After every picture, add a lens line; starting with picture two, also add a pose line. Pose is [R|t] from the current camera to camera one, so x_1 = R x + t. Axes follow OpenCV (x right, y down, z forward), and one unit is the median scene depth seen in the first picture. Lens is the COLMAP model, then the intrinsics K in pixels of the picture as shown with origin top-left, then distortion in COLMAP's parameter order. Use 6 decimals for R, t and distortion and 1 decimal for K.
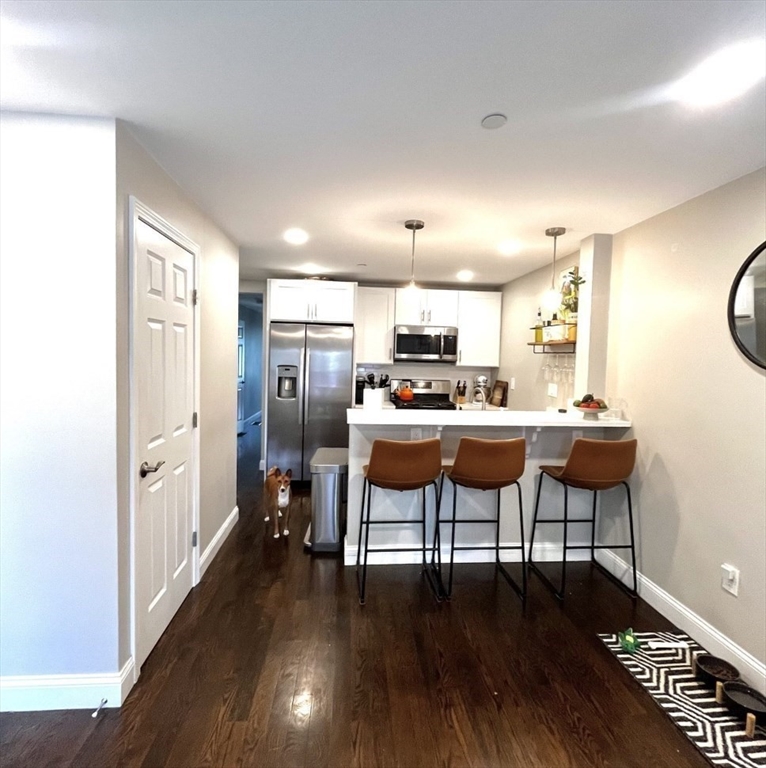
lens RADIAL K [[426.6, 0, 383.0], [0, 426.6, 384.0], [0, 0, 1]] dist [0.005175, 0.000528]
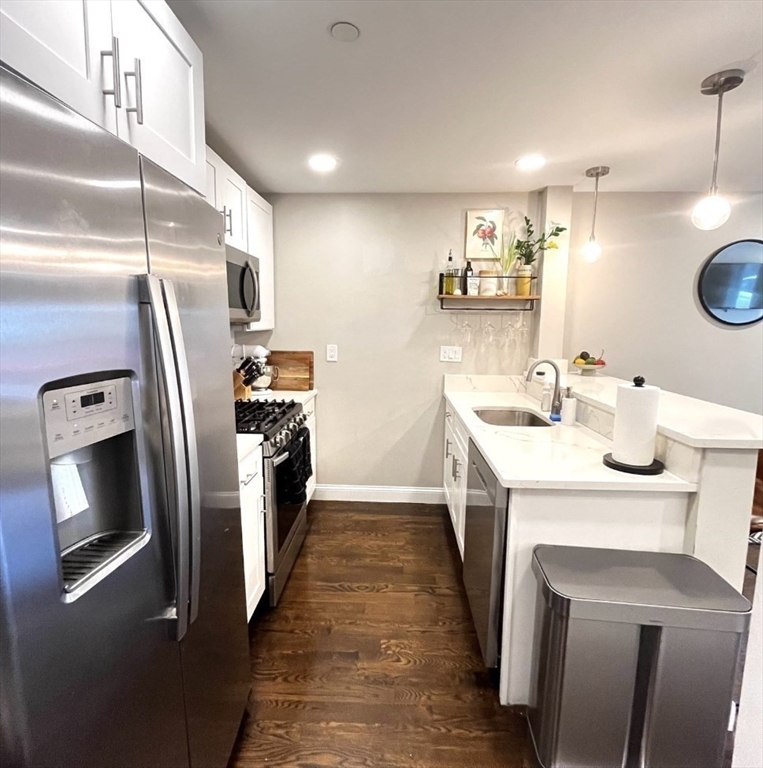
lens RADIAL K [[426.6, 0, 381.5], [0, 426.6, 384.0], [0, 0, 1]] dist [0.005175, 0.000528]
pose [[0.122167, -0.166697, 0.978411, -0.348477], [0.058238, 0.985300, 0.160599, -0.054579], [-0.990799, 0.037361, 0.130080, 0.795715]]
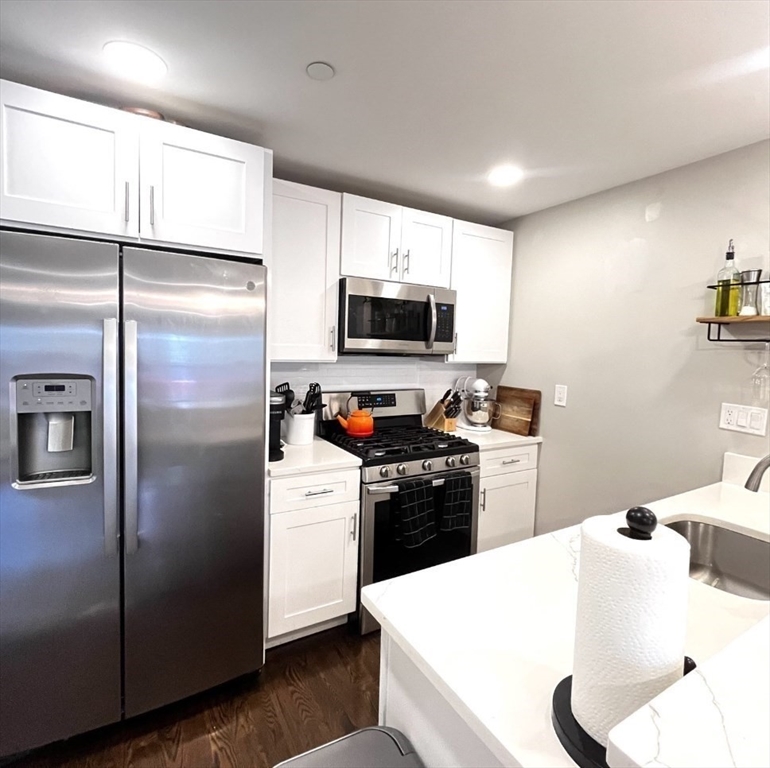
lens RADIAL K [[427.7, 0, 385.0], [0, 427.7, 384.0], [0, 0, 1]] dist [0.005175, 0.000528]
pose [[0.905892, -0.033674, 0.422168, -0.127751], [0.018746, 0.999045, 0.039463, -0.039735], [-0.423094, -0.027835, 0.905658, 0.568119]]
